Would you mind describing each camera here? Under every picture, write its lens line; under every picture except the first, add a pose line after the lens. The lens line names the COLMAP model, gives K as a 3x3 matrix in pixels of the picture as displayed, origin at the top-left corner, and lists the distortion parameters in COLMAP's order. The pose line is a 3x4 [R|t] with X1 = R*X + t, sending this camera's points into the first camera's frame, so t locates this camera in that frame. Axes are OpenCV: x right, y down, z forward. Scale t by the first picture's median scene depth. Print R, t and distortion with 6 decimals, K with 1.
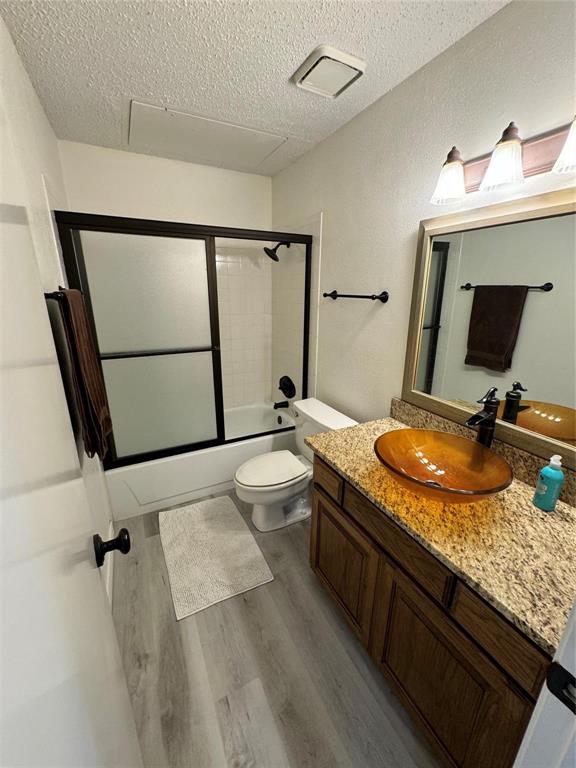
lens RADIAL K [[307.5, 0, 289.2], [0, 307.5, 382.5], [0, 0, 1]] dist [-0.004002, 0.000707]
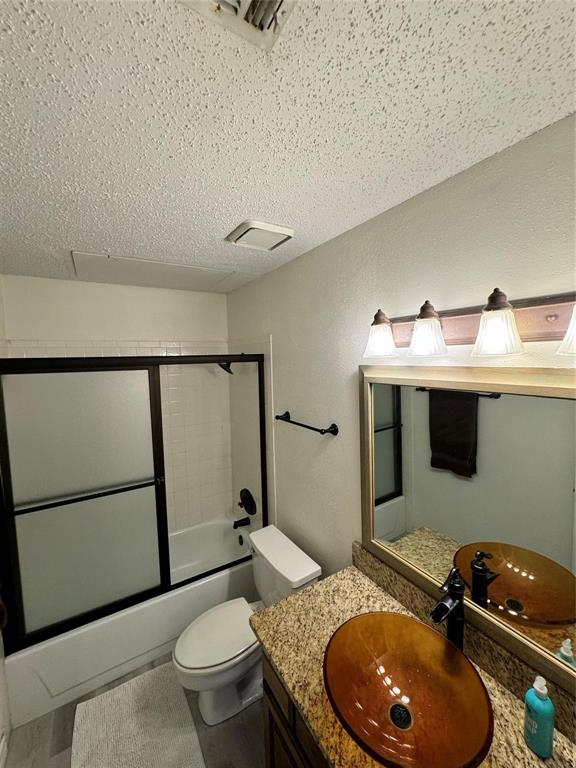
lens RADIAL K [[307.5, 0, 289.2], [0, 307.5, 382.5], [0, 0, 1]] dist [-0.004002, 0.000707]
pose [[0.996349, -0.037912, 0.076500, 0.101357], [0.053371, 0.975928, -0.211460, -0.222633], [-0.066642, 0.214771, 0.974388, 0.048130]]
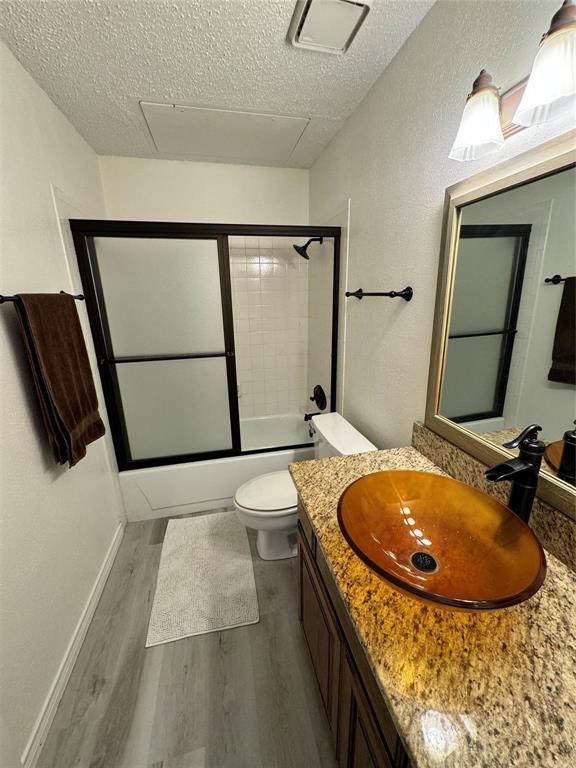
lens RADIAL K [[307.5, 0, 289.2], [0, 307.5, 382.5], [0, 0, 1]] dist [-0.004002, 0.000707]
pose [[0.969718, 0.041683, -0.240645, 0.209785], [-0.045146, 0.998941, -0.008894, -0.029098], [0.240020, 0.019489, 0.970572, 0.163588]]
